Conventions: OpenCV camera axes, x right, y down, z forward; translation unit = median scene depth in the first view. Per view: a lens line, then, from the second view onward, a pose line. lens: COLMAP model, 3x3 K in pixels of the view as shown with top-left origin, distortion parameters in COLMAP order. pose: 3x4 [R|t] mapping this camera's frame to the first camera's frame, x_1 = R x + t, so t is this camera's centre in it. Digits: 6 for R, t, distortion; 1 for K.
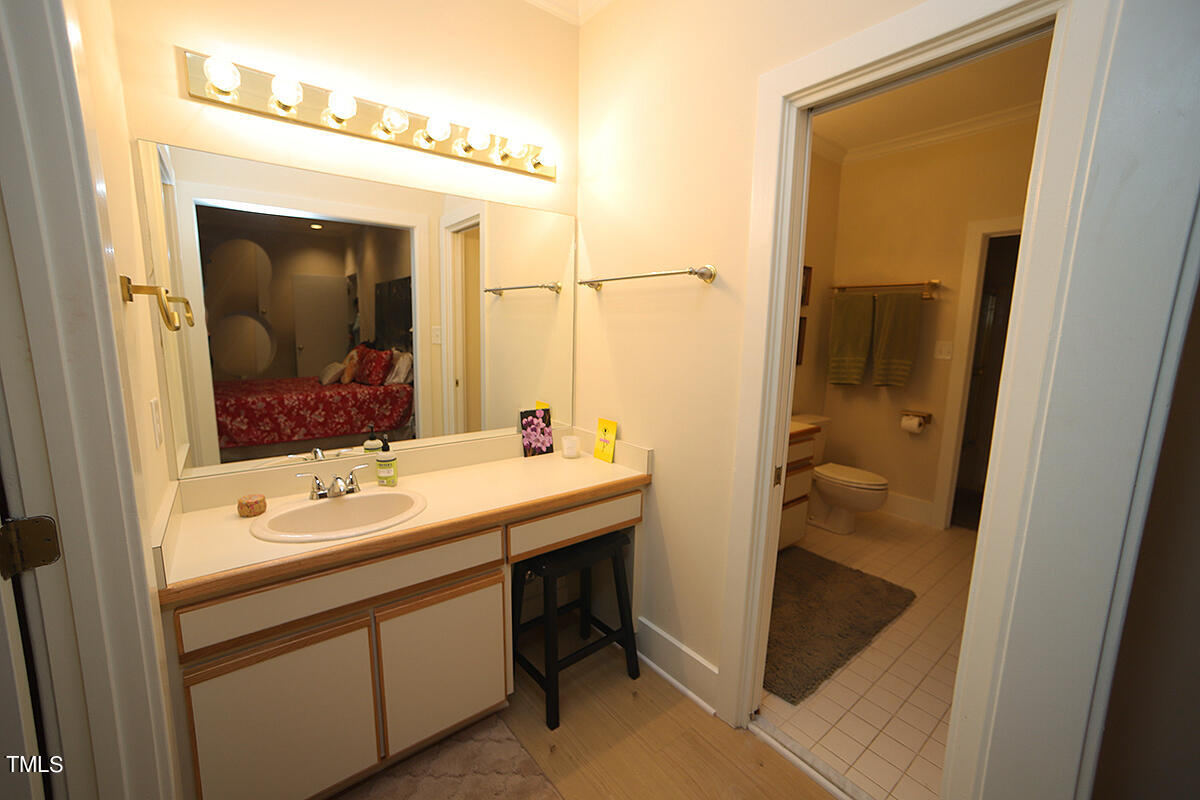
lens RADIAL K [[473.8, 0, 604.7], [0, 473.8, 400.3], [0, 0, 1]] dist [-0.035536, 0.001372]
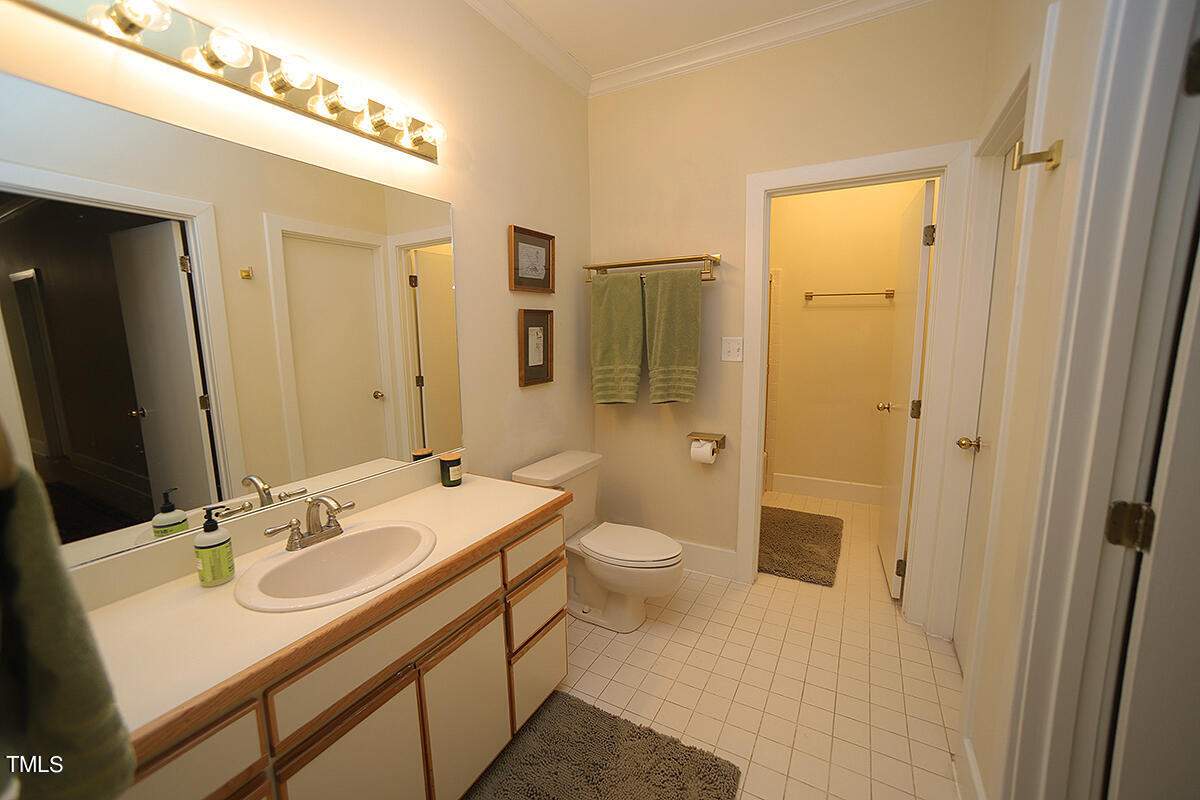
lens RADIAL K [[473.8, 0, 595.4], [0, 473.8, 402.1], [0, 0, 1]] dist [-0.035536, 0.001372]
pose [[0.925095, -0.086560, 0.369739, 0.235403], [0.090827, 0.995849, 0.005889, -0.046509], [-0.368714, 0.028135, 0.929117, 0.373952]]
